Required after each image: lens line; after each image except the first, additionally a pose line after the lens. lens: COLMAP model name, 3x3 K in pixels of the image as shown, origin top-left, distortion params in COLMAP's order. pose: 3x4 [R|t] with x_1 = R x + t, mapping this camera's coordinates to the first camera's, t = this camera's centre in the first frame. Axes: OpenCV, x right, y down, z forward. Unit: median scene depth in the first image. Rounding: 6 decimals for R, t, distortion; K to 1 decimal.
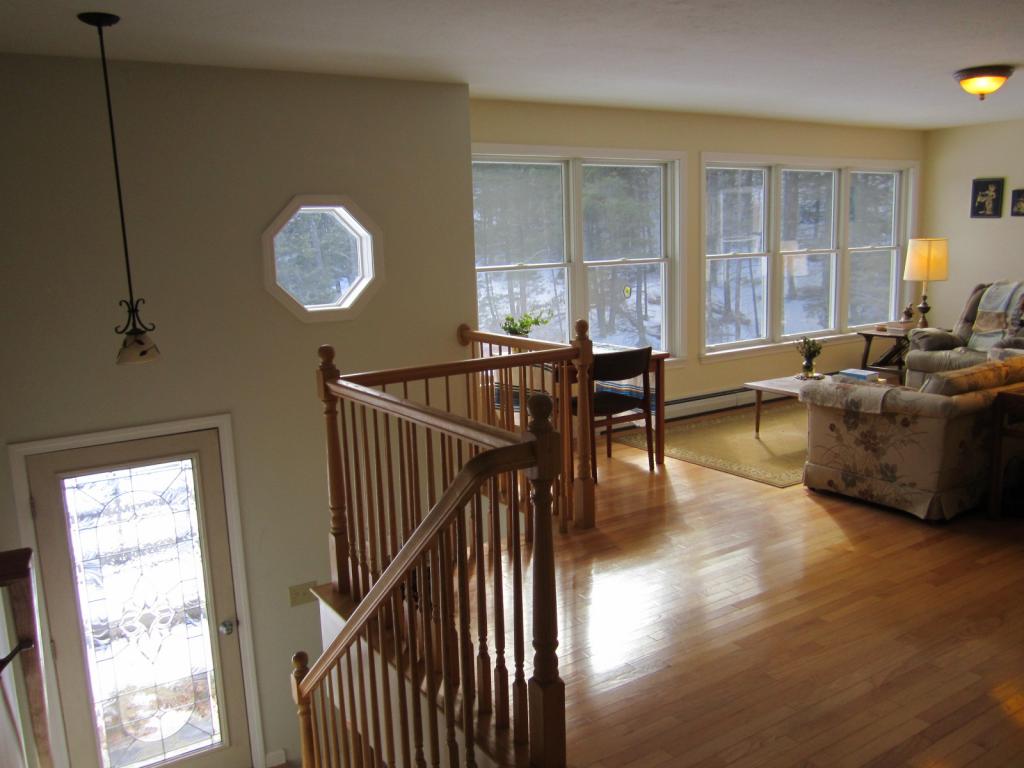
lens RADIAL K [[853.1, 0, 512.0], [0, 853.1, 384.0], [0, 0, 1]] dist [-0.036710, 0.001289]
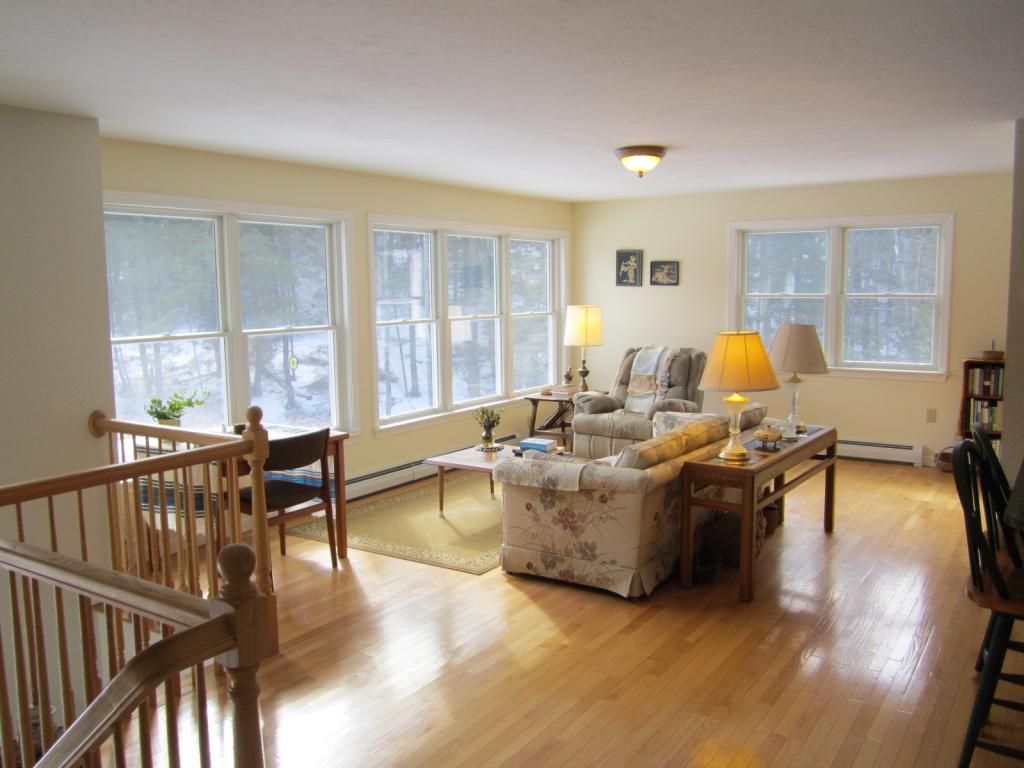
lens RADIAL K [[853.1, 0, 512.0], [0, 853.1, 384.0], [0, 0, 1]] dist [-0.036710, 0.001289]
pose [[0.916525, -0.025961, 0.399134, -0.014333], [0.052420, 0.997081, -0.055518, -0.028628], [-0.396528, 0.071807, 0.915210, 0.104028]]
